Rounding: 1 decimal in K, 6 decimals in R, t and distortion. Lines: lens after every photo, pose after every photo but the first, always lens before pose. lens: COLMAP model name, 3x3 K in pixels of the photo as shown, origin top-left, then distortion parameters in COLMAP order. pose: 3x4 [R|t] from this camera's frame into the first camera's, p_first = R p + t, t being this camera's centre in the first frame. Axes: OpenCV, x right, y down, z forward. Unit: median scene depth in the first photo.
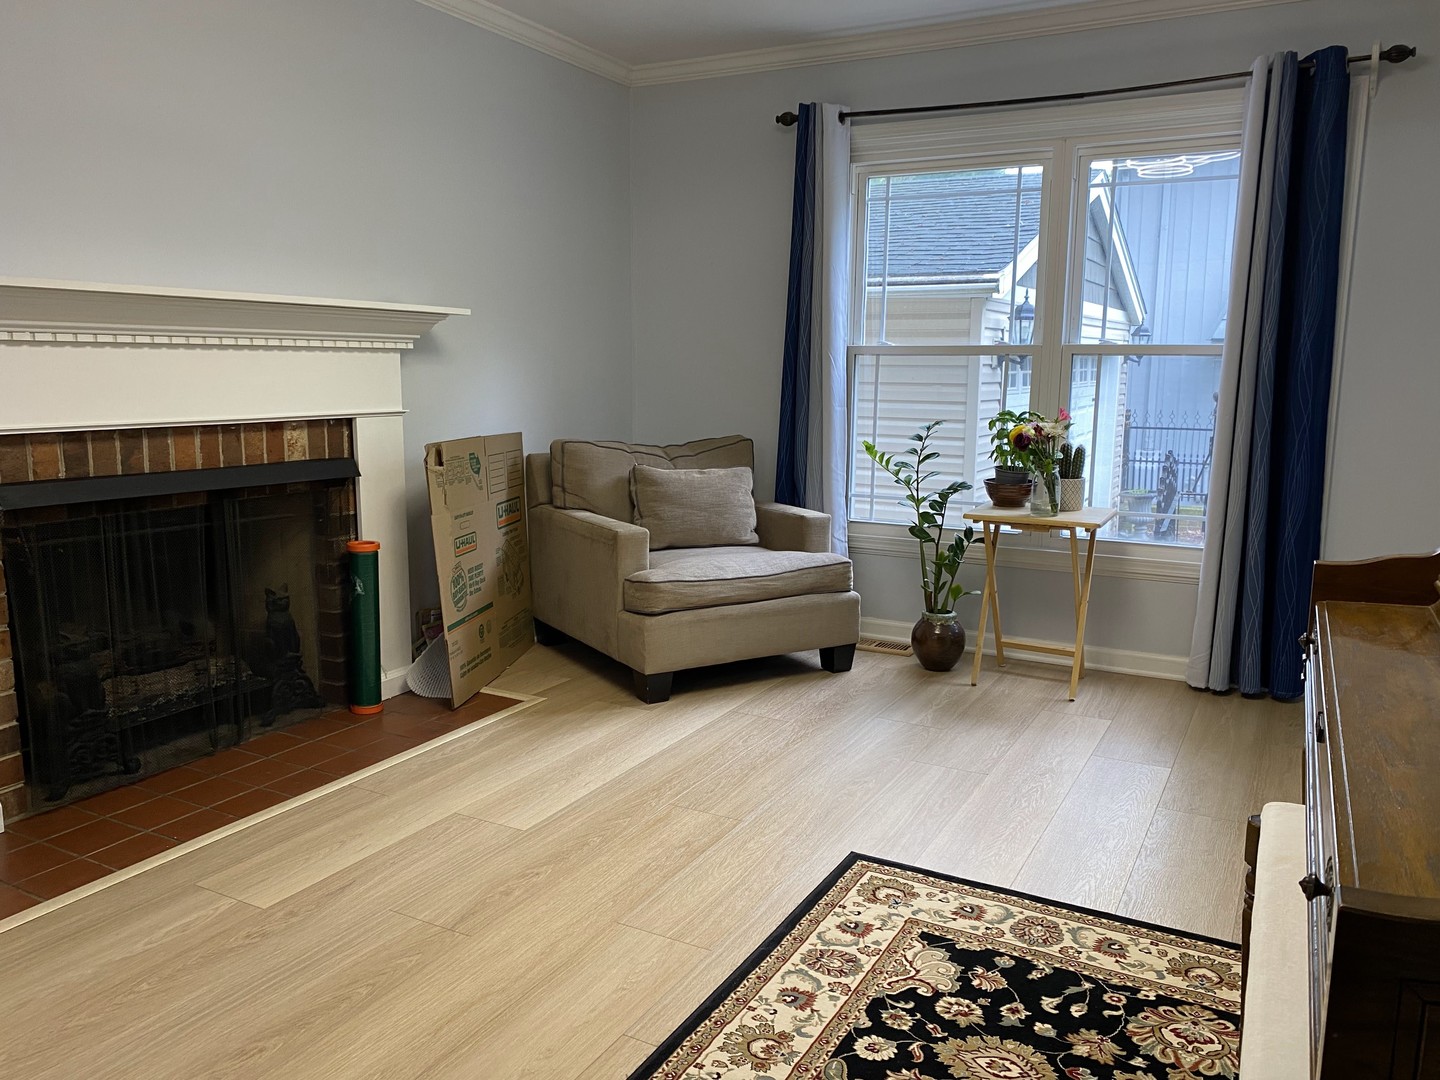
lens RADIAL K [[1093.9, 0, 720.0], [0, 1093.9, 540.0], [0, 0, 1]] dist [0.078944, -0.107737]
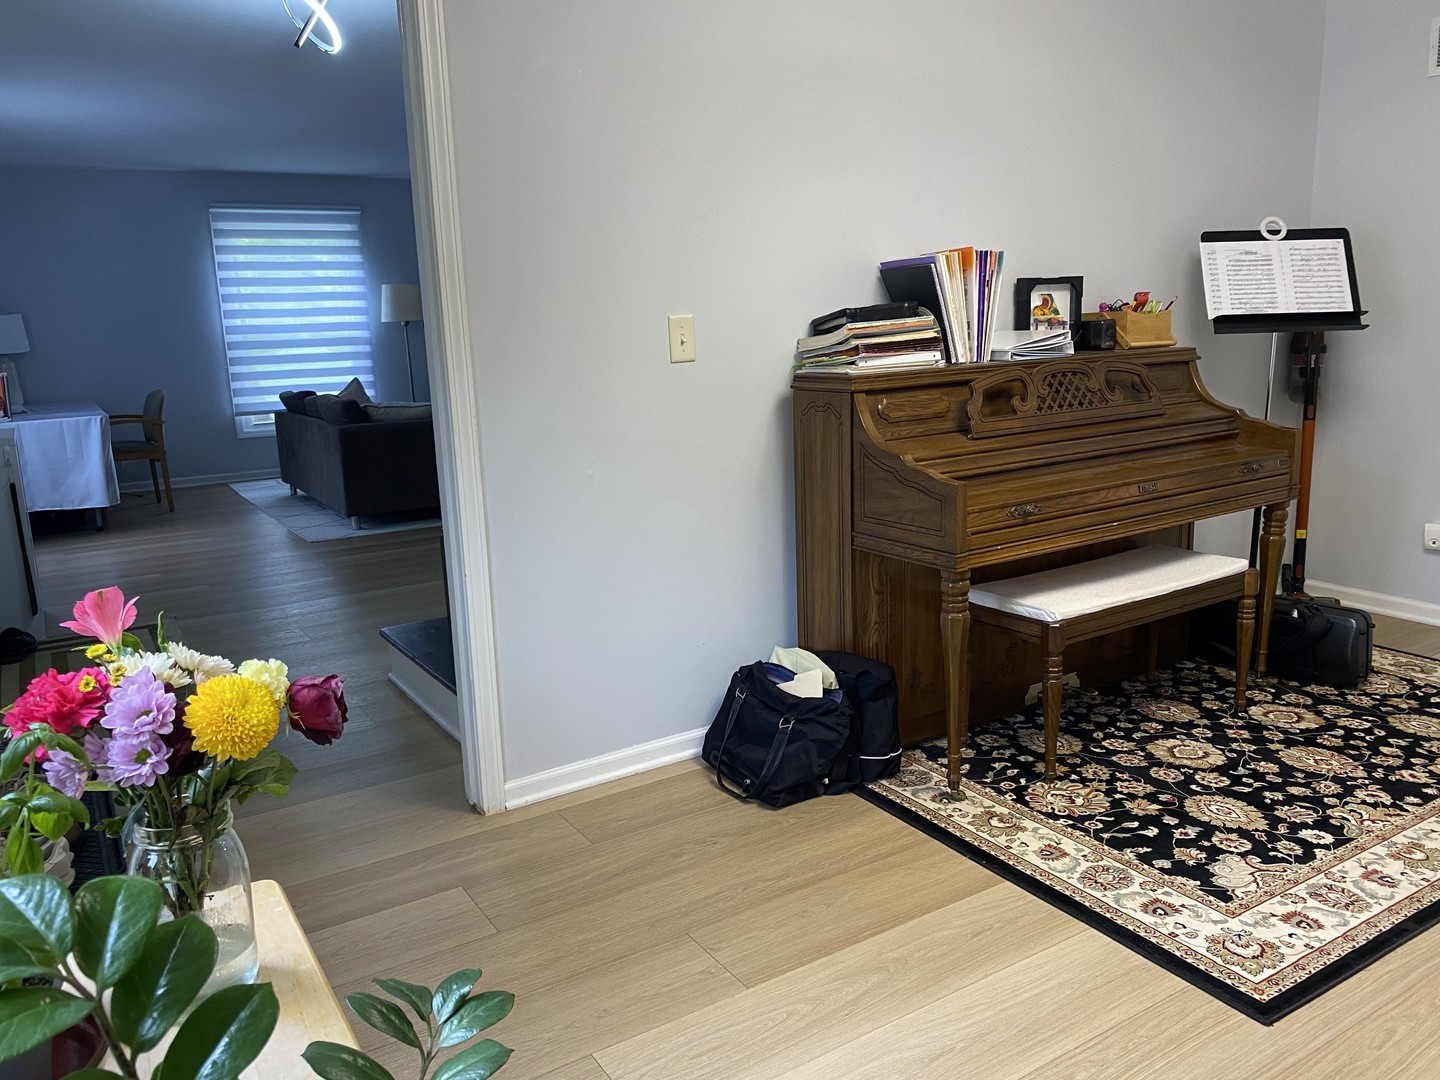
lens RADIAL K [[1116.1, 0, 720.0], [0, 1116.1, 540.0], [0, 0, 1]] dist [0.004988, 0.000660]
pose [[-0.874582, -0.076914, 0.478738, 0.084817], [0.101692, 0.936285, 0.336199, -0.228298], [-0.474094, 0.342717, -0.811036, 1.302194]]
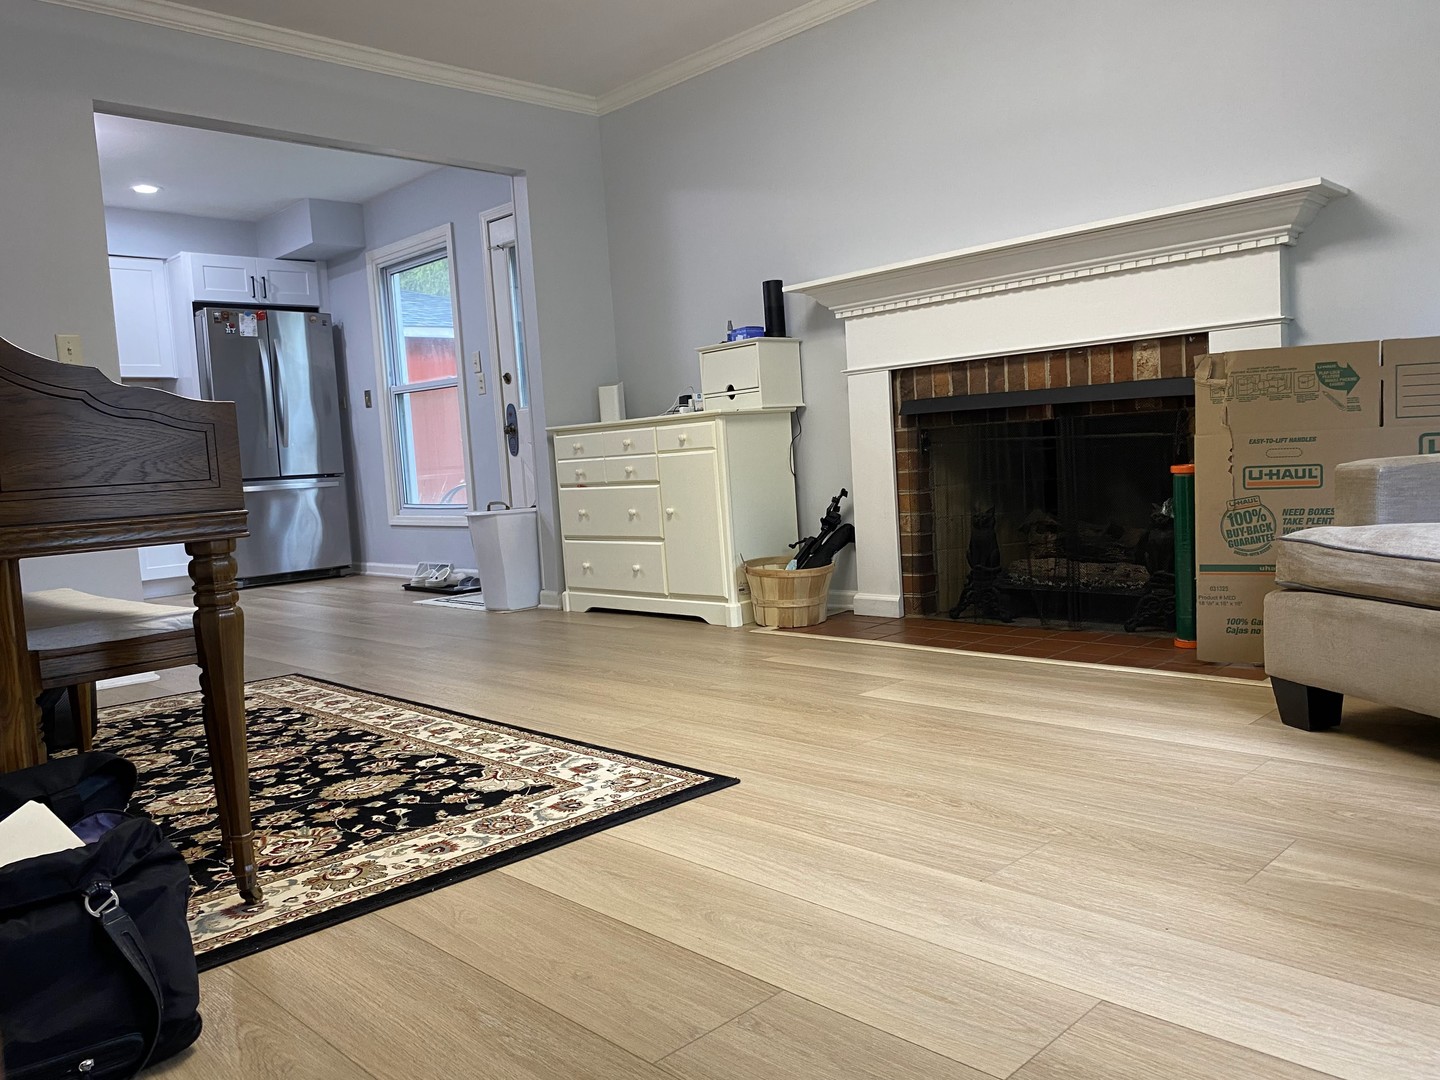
lens RADIAL K [[1078.6, 0, 720.0], [0, 1078.6, 540.0], [0, 0, 1]] dist [0.149162, -0.397859]
pose [[-0.291206, 0.085612, -0.952822, 0.740872], [-0.091175, 0.988970, 0.116725, -0.006043], [0.952306, 0.120864, -0.280188, 0.953077]]
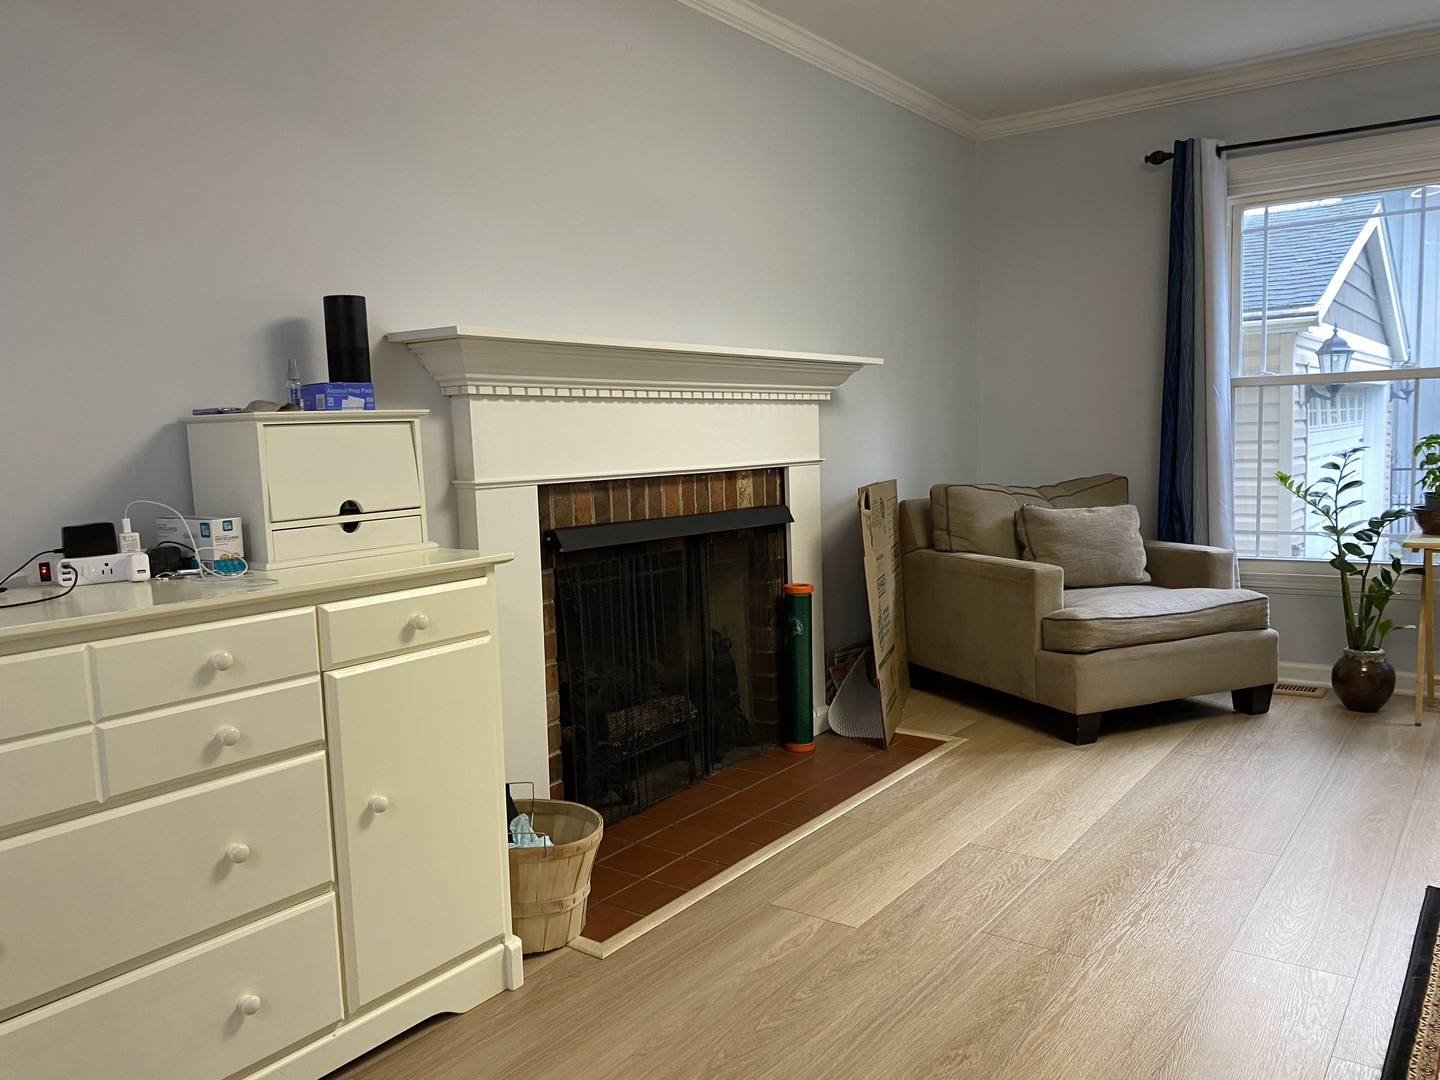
lens RADIAL K [[1093.9, 0, 720.0], [0, 1093.9, 540.0], [0, 0, 1]] dist [0.078944, -0.107737]
pose [[0.989920, -0.030460, -0.138312, -0.270834], [0.021683, 0.997681, -0.064525, 0.026942], [0.139957, 0.060875, 0.988285, -0.034665]]
